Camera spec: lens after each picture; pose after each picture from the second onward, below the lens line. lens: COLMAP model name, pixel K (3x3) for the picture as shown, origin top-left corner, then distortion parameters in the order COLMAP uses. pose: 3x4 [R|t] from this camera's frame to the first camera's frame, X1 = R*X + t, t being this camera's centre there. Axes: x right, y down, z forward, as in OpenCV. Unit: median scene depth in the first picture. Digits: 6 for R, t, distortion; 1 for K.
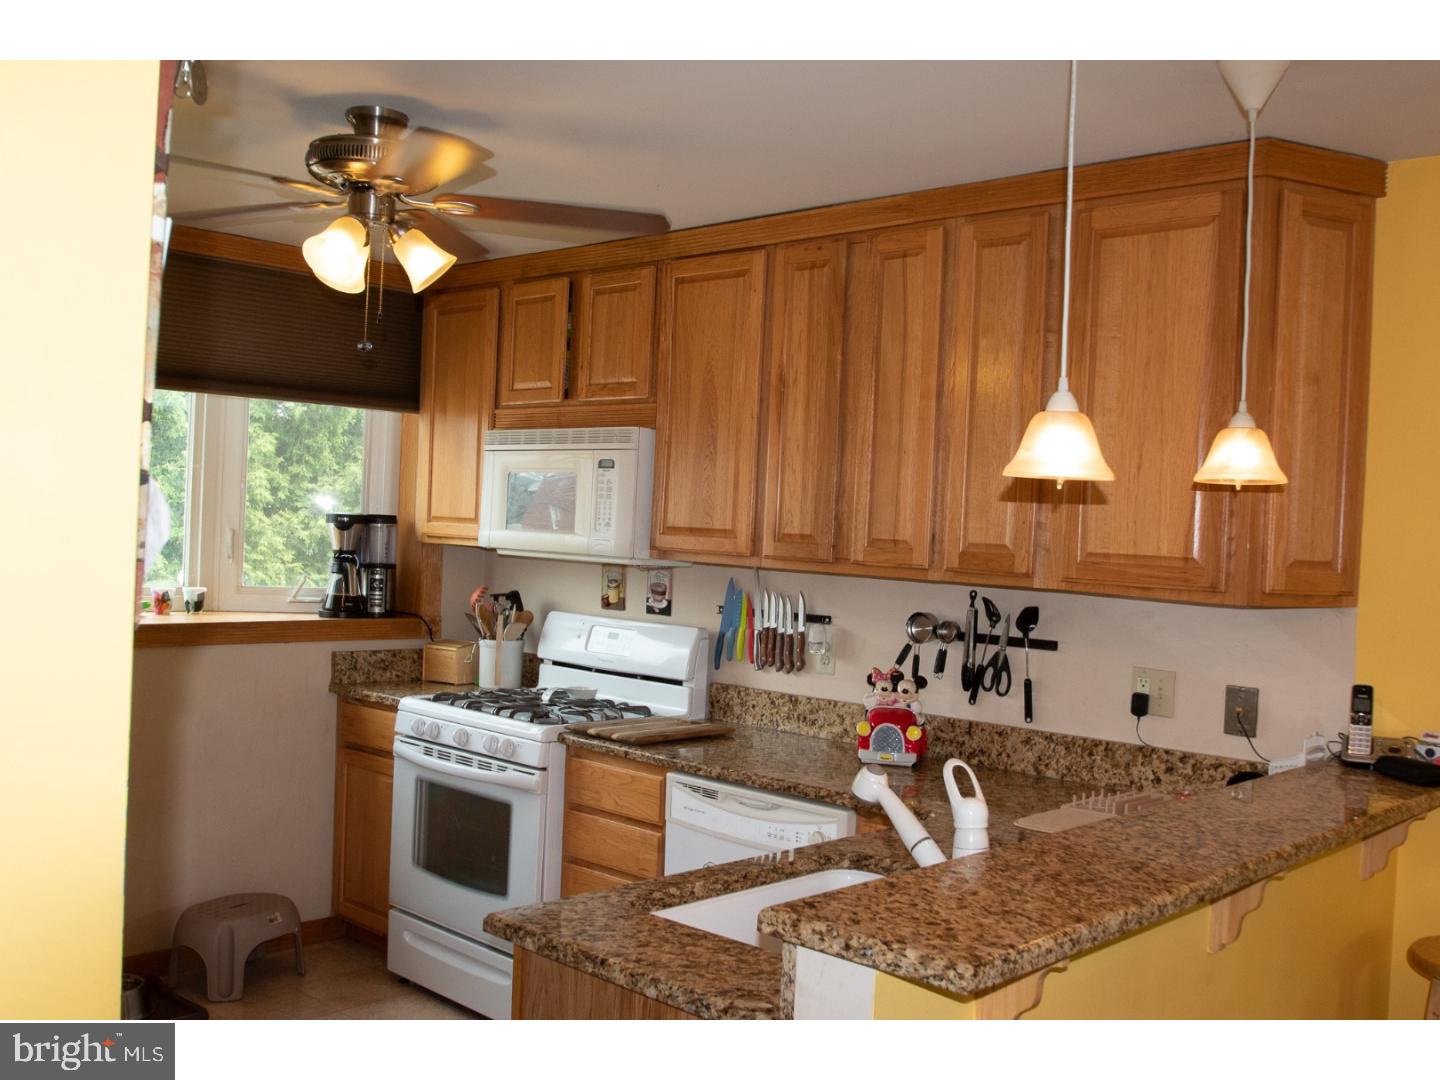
lens RADIAL K [[1366.0, 0, 720.0], [0, 1366.0, 540.0], [0, 0, 1]] dist [-0.072971, 0.004469]
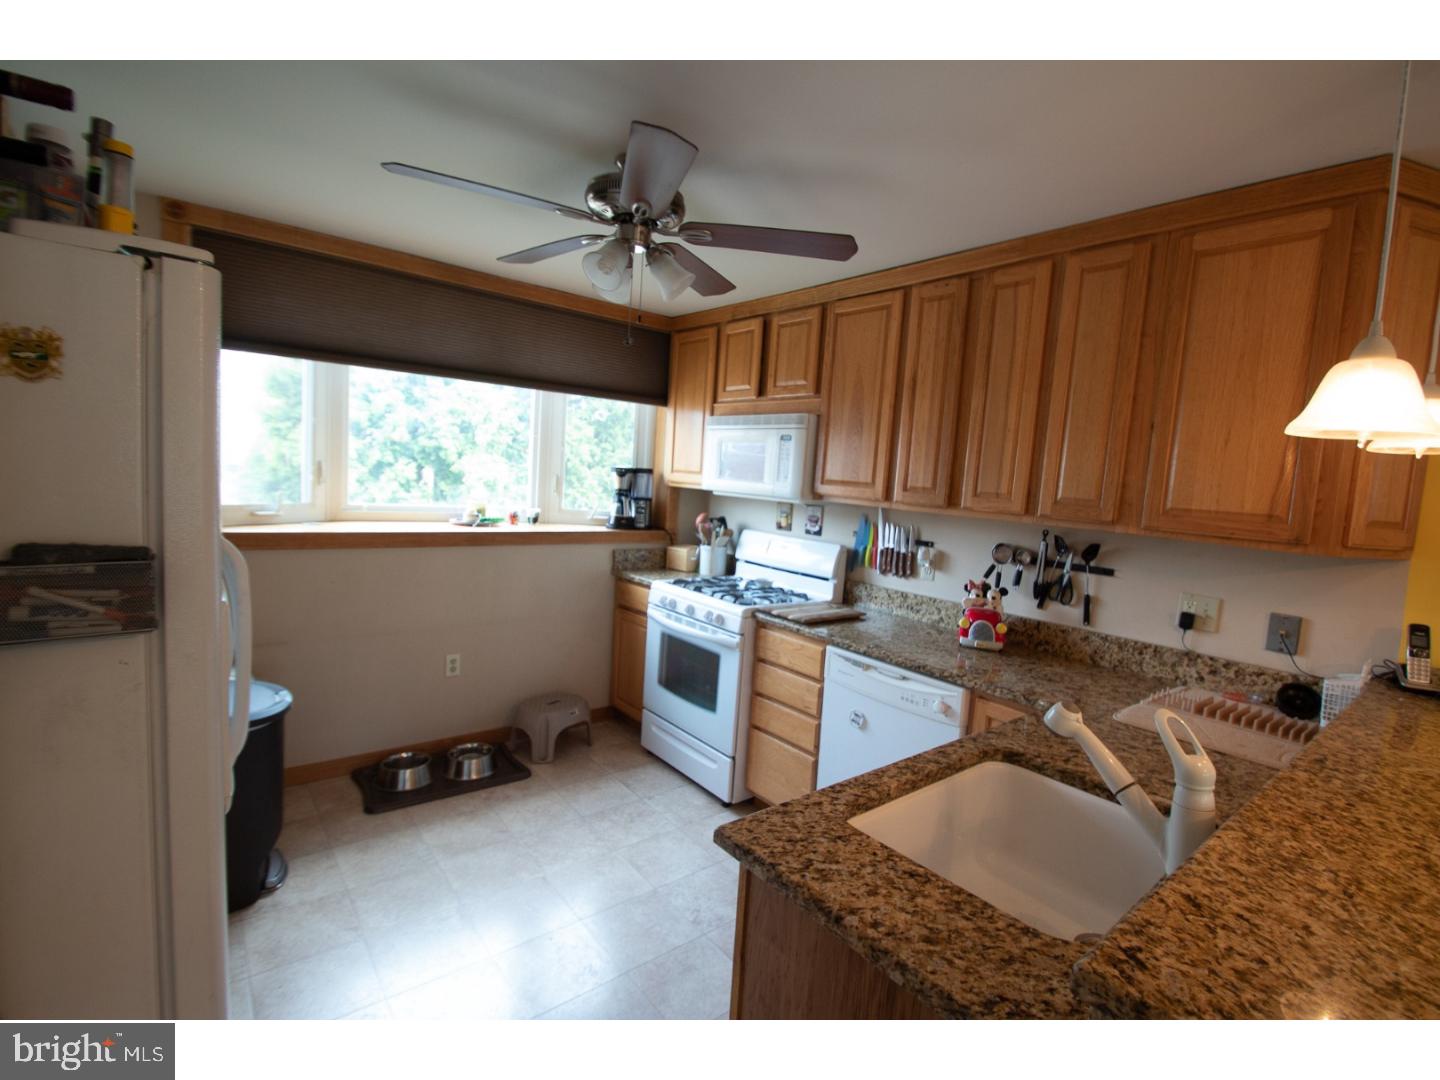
lens RADIAL K [[650.9, 0, 720.0], [0, 650.9, 540.0], [0, 0, 1]] dist [-0.014177, 0.000074]
pose [[0.990417, 0.036750, -0.133132, -0.057100], [-0.025625, 0.996108, 0.084336, -0.000763], [0.135714, -0.080116, 0.987504, 0.262640]]
